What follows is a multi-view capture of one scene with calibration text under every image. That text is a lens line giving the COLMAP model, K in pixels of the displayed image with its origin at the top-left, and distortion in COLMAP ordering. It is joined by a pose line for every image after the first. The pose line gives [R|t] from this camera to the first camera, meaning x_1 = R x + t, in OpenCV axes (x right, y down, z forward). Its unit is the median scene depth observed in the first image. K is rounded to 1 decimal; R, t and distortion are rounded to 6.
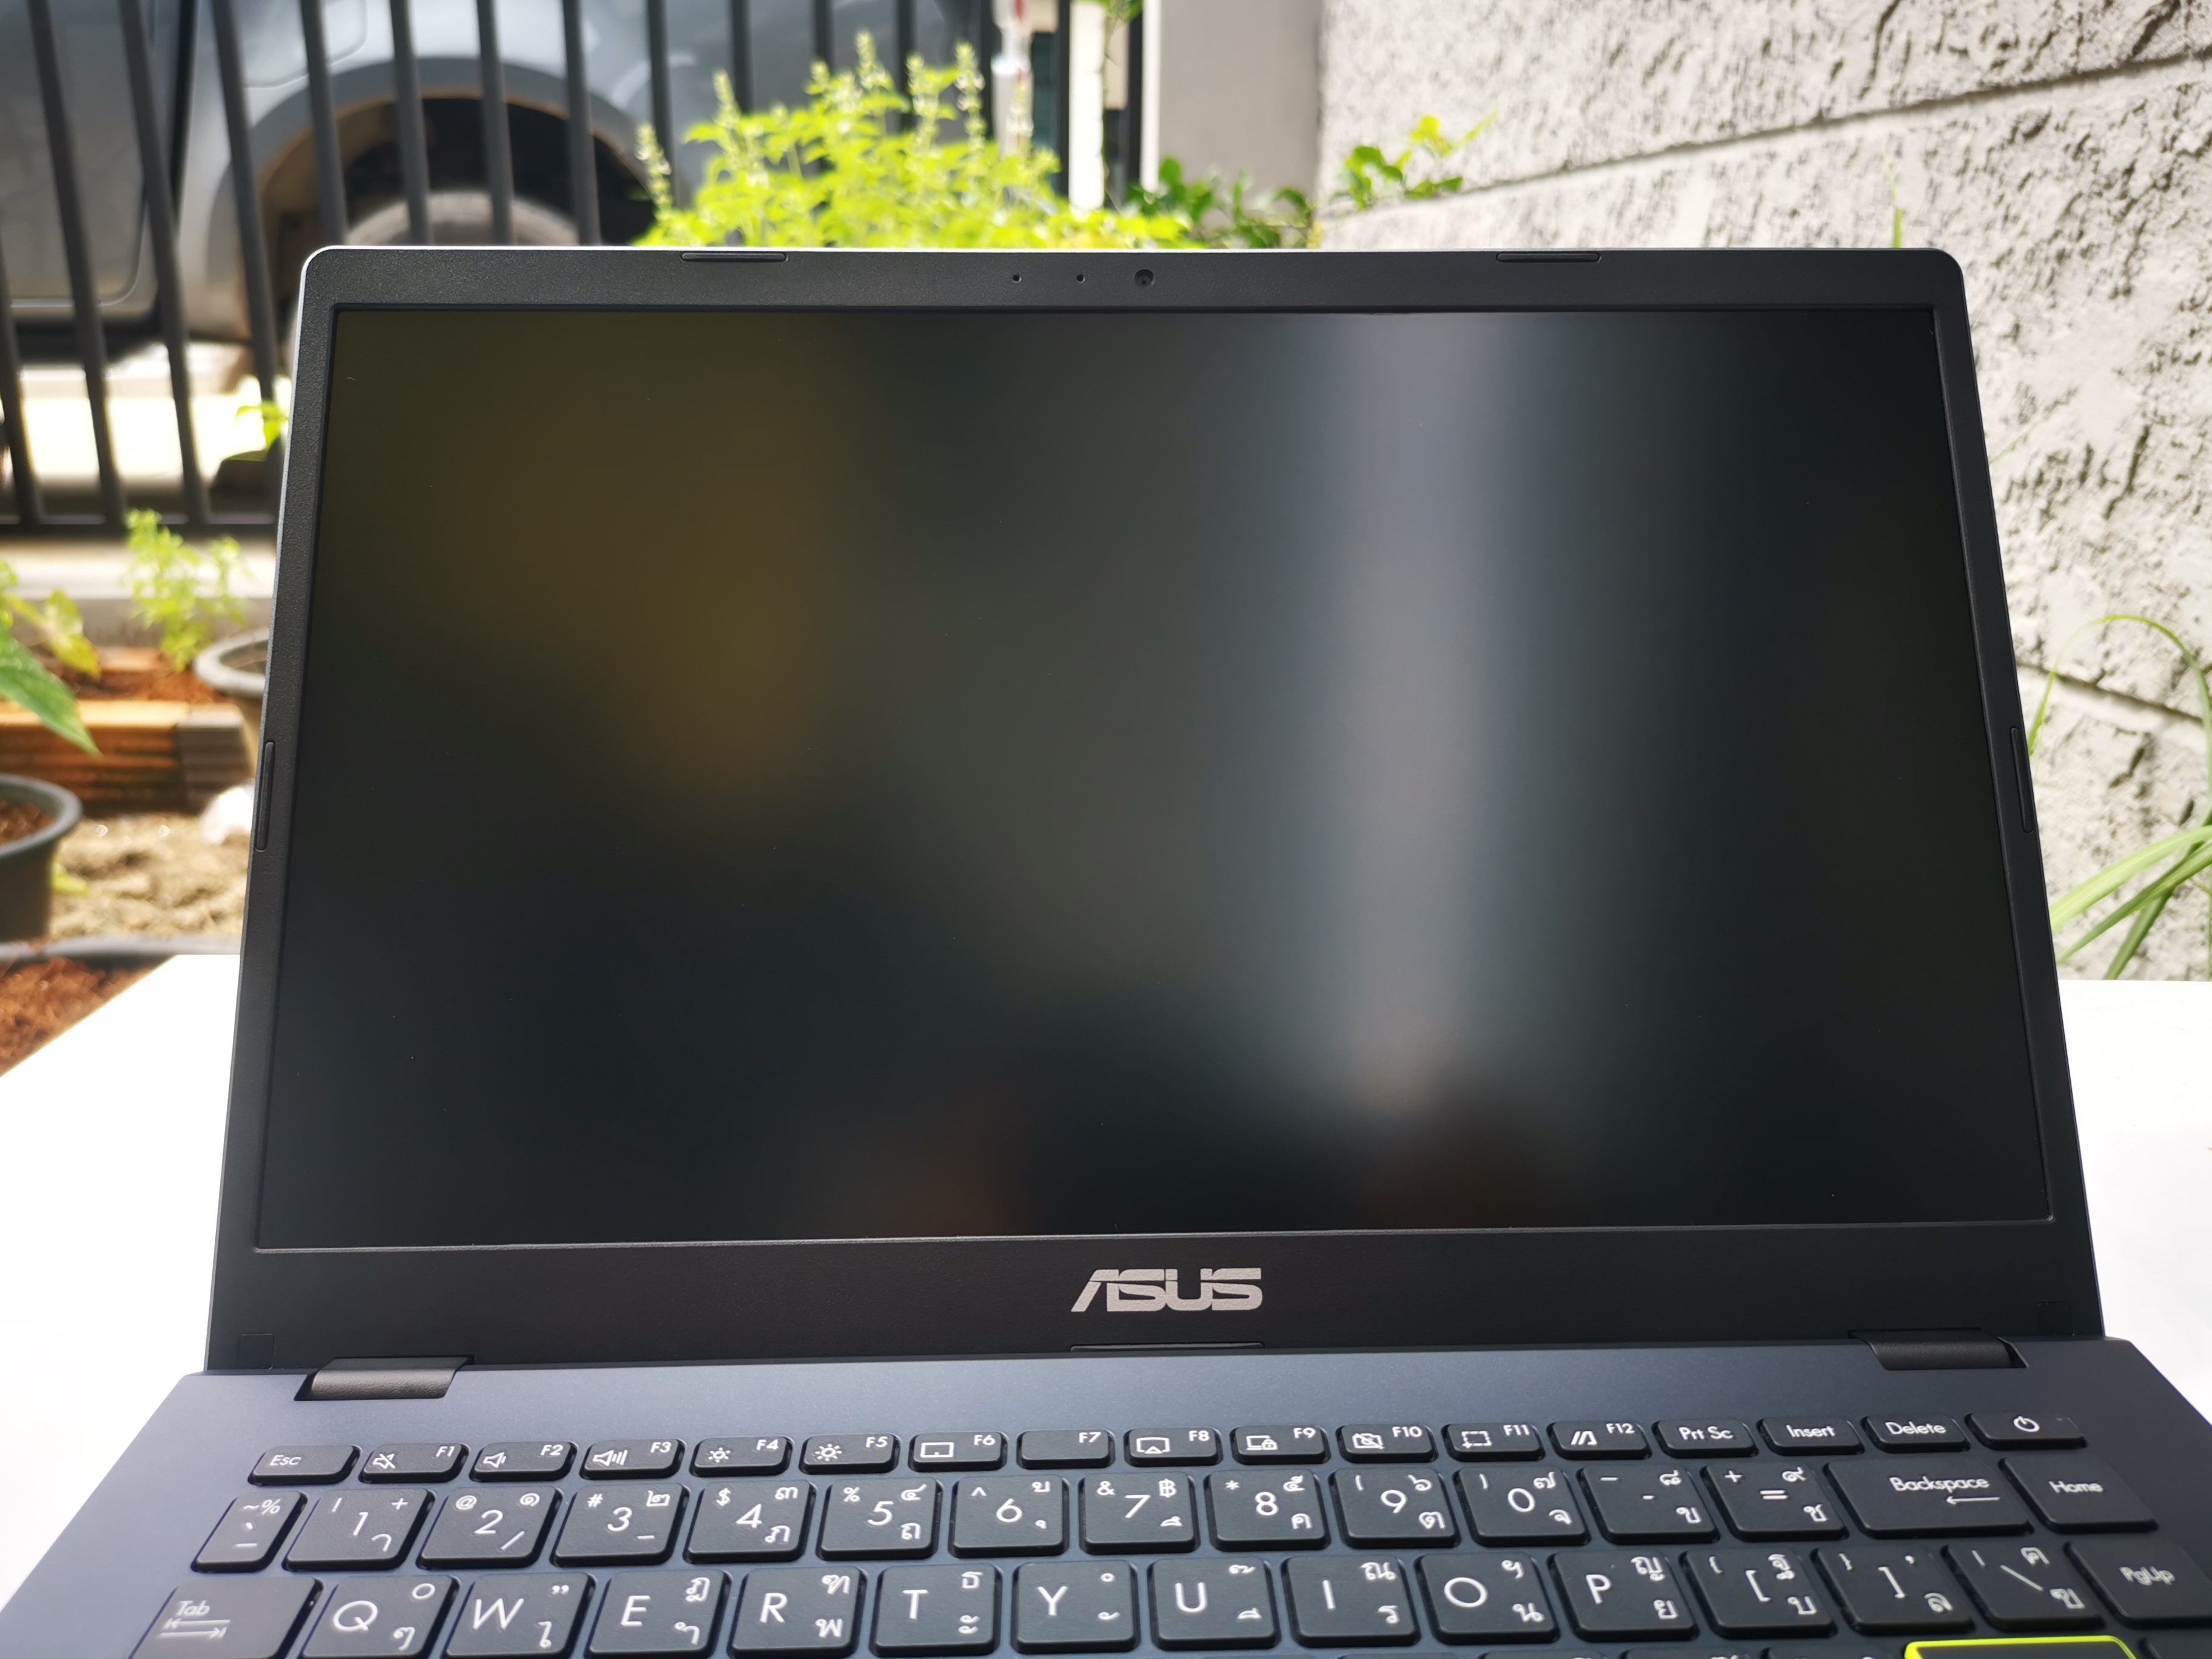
lens RADIAL K [[1763.9, 0, 1115.1], [0, 1763.9, 833.7], [0, 0, 1]] dist [-0.008375, -0.005230]
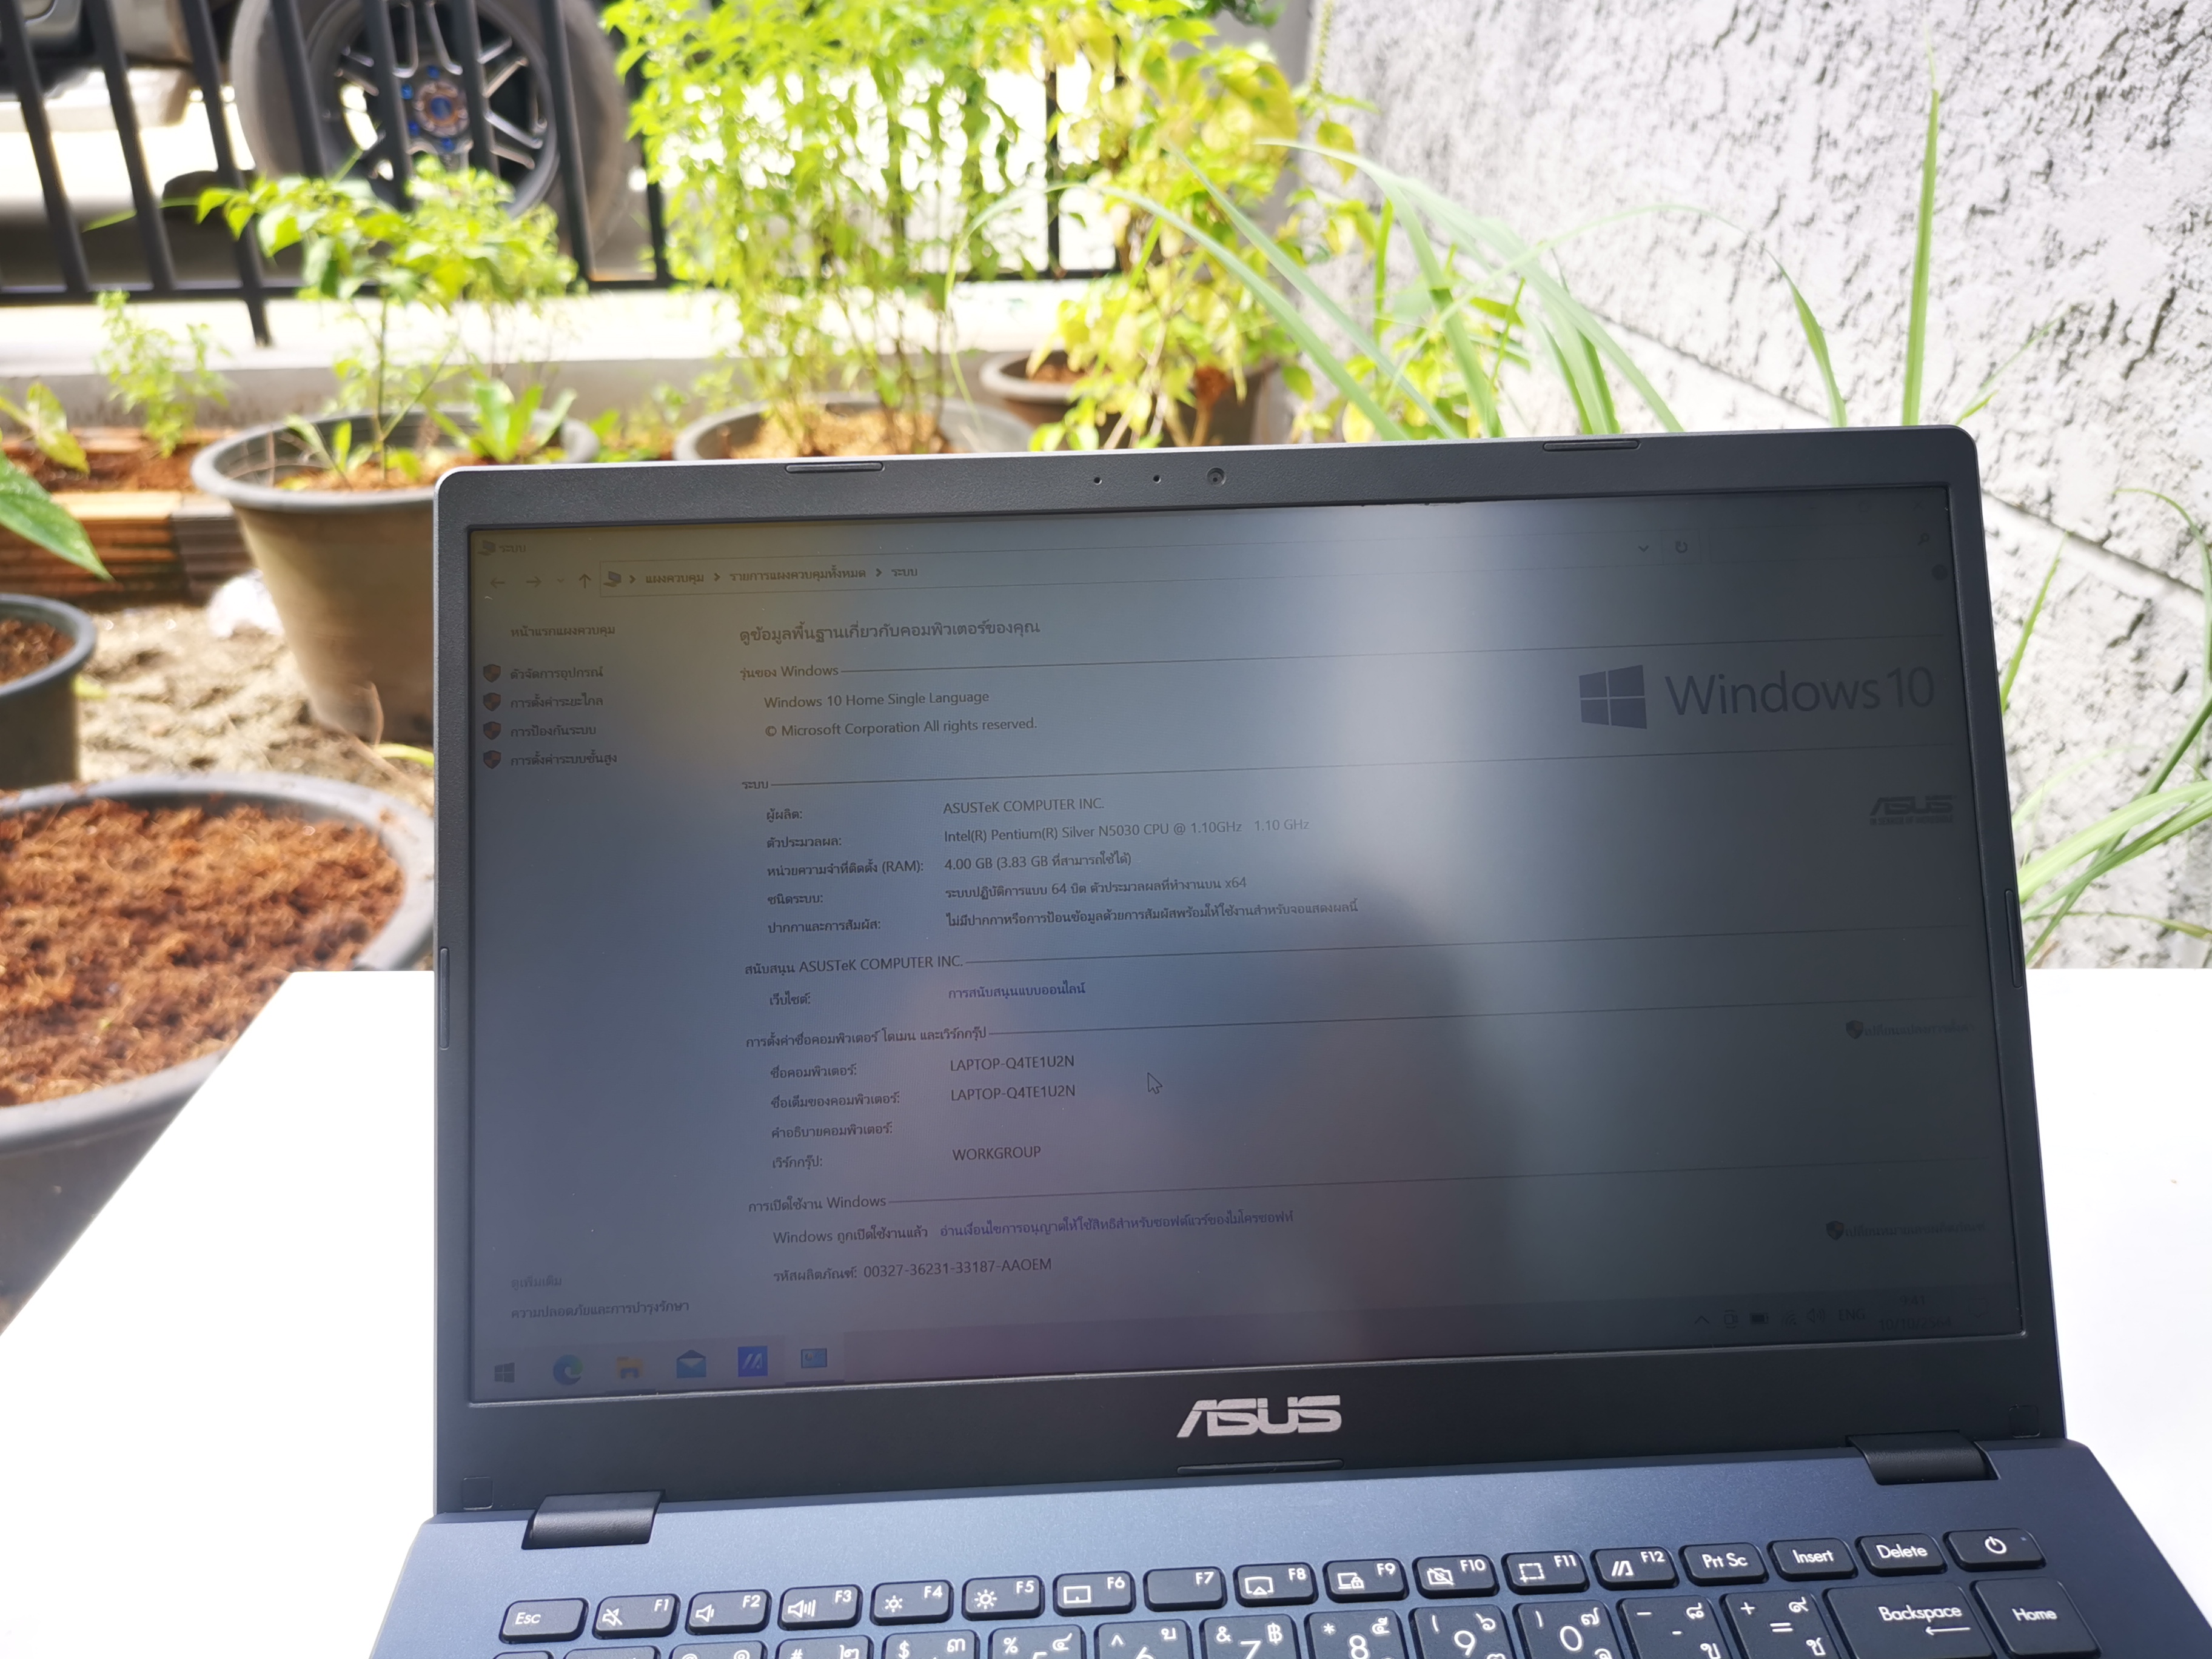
lens RADIAL K [[1763.9, 0, 1108.1], [0, 1763.9, 816.1], [0, 0, 1]] dist [-0.008375, -0.005230]
pose [[0.999836, -0.017587, 0.004357, -0.025427], [0.016576, 0.984954, 0.172021, -0.122978], [-0.007317, -0.171920, 0.985084, -0.025243]]
